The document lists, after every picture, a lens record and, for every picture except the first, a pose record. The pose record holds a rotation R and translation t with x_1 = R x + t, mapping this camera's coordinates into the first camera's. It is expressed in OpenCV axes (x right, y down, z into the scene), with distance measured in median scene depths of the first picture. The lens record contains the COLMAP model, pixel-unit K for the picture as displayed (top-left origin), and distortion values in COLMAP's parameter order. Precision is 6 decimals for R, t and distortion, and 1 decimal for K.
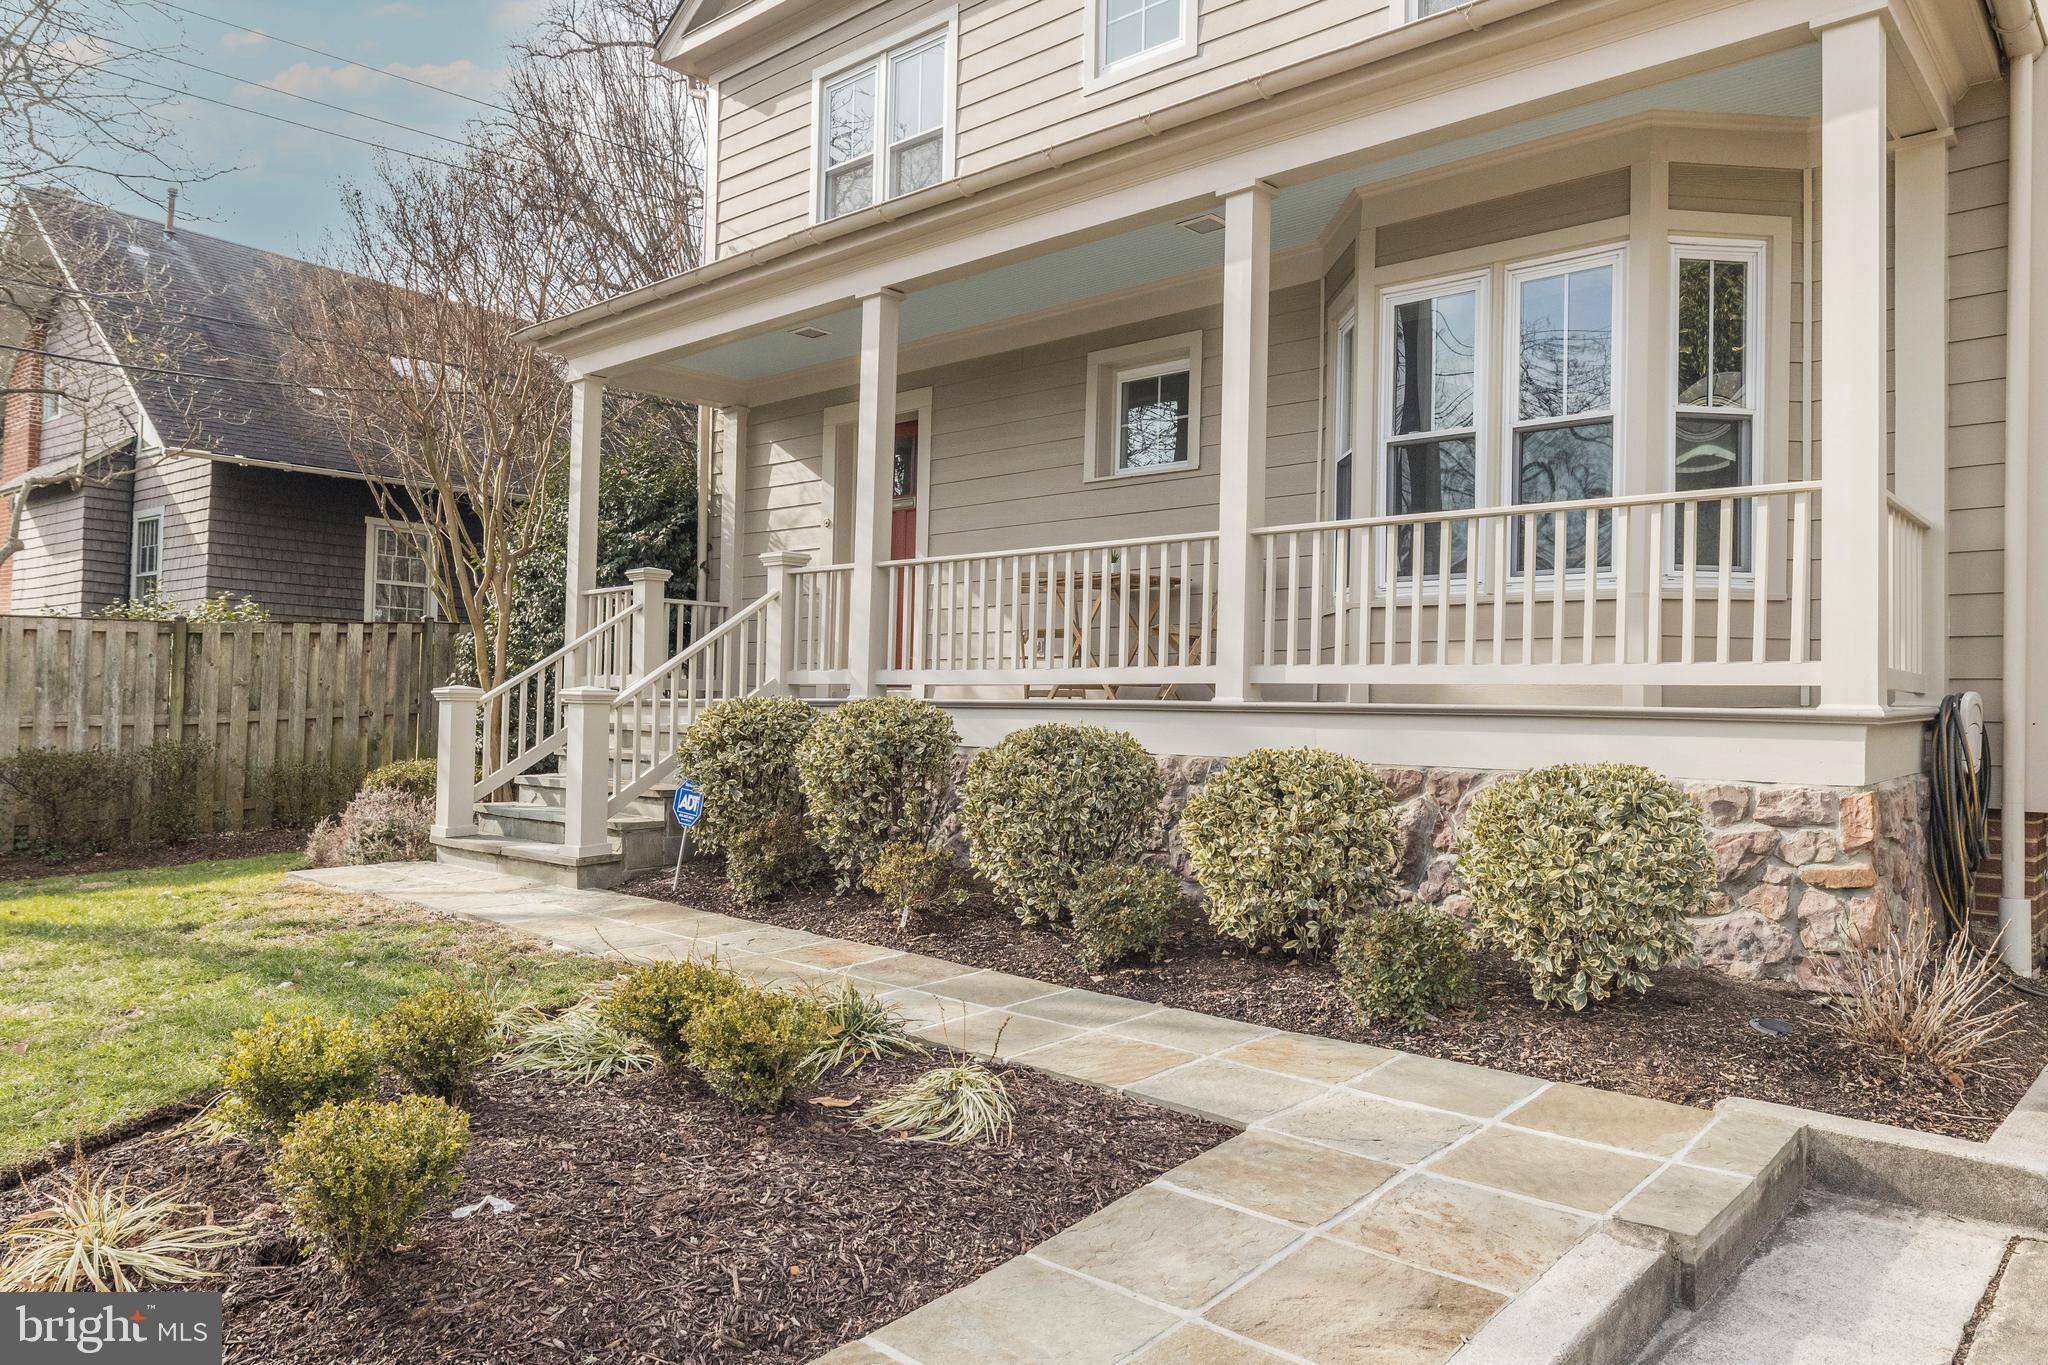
lens RADIAL K [[1388.9, 0, 1022.1], [0, 1388.9, 681.8], [0, 0, 1]] dist [-0.002582, -0.001658]
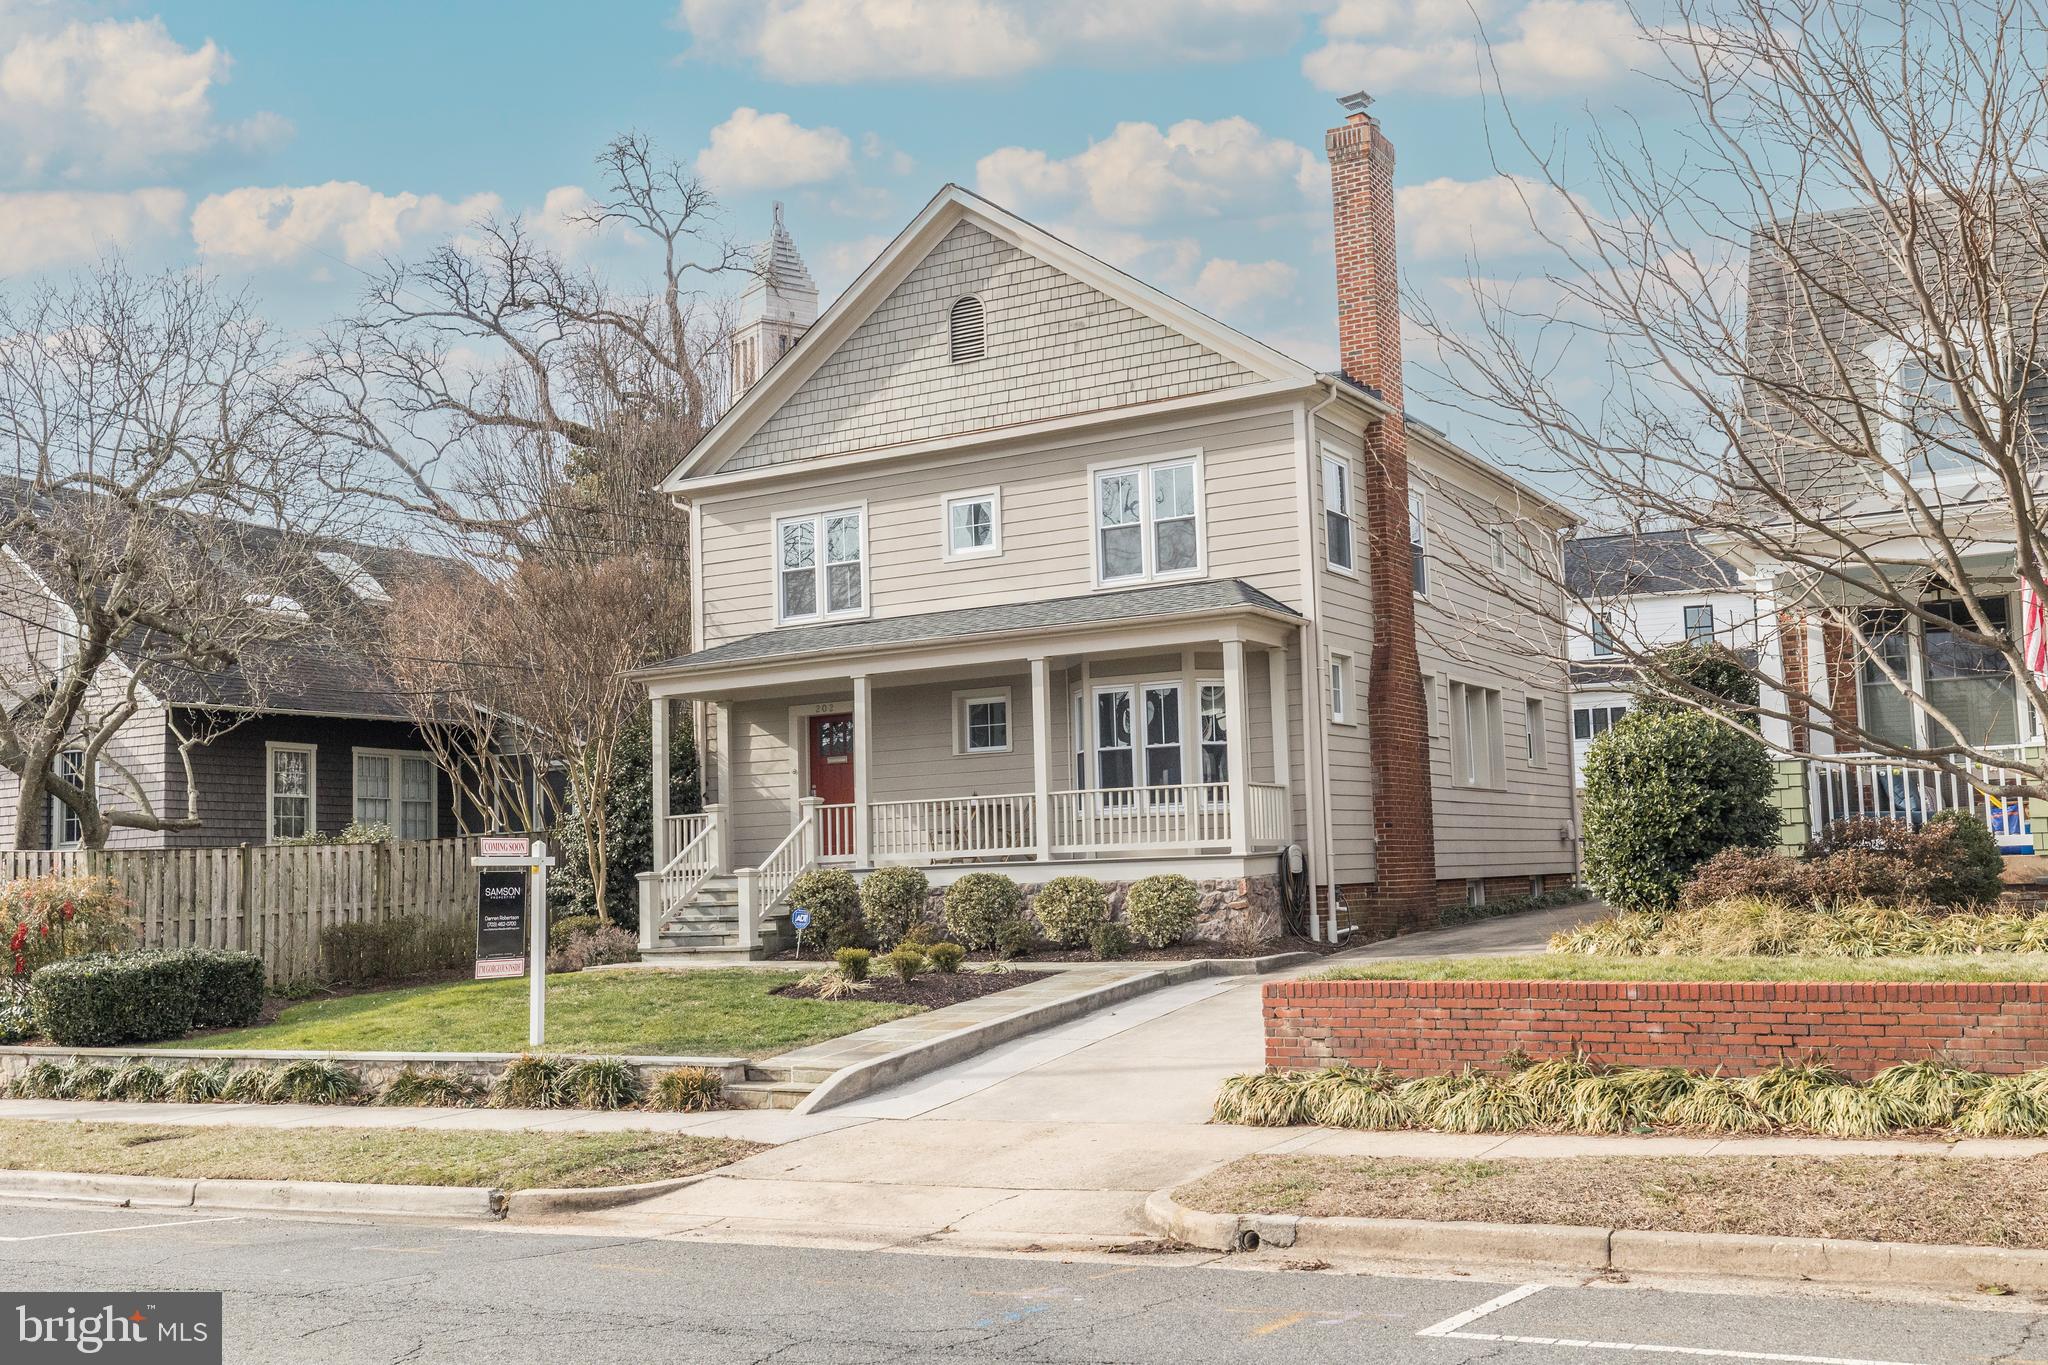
lens RADIAL K [[1952.0, 0, 1020.2], [0, 1952.0, 682.5], [0, 0, 1]] dist [0.012328, 0.010818]
pose [[0.977248, -0.028043, 0.210240, -0.628340], [0.045426, 0.995893, -0.078313, -0.032570], [-0.207181, 0.086081, 0.974508, -2.481958]]
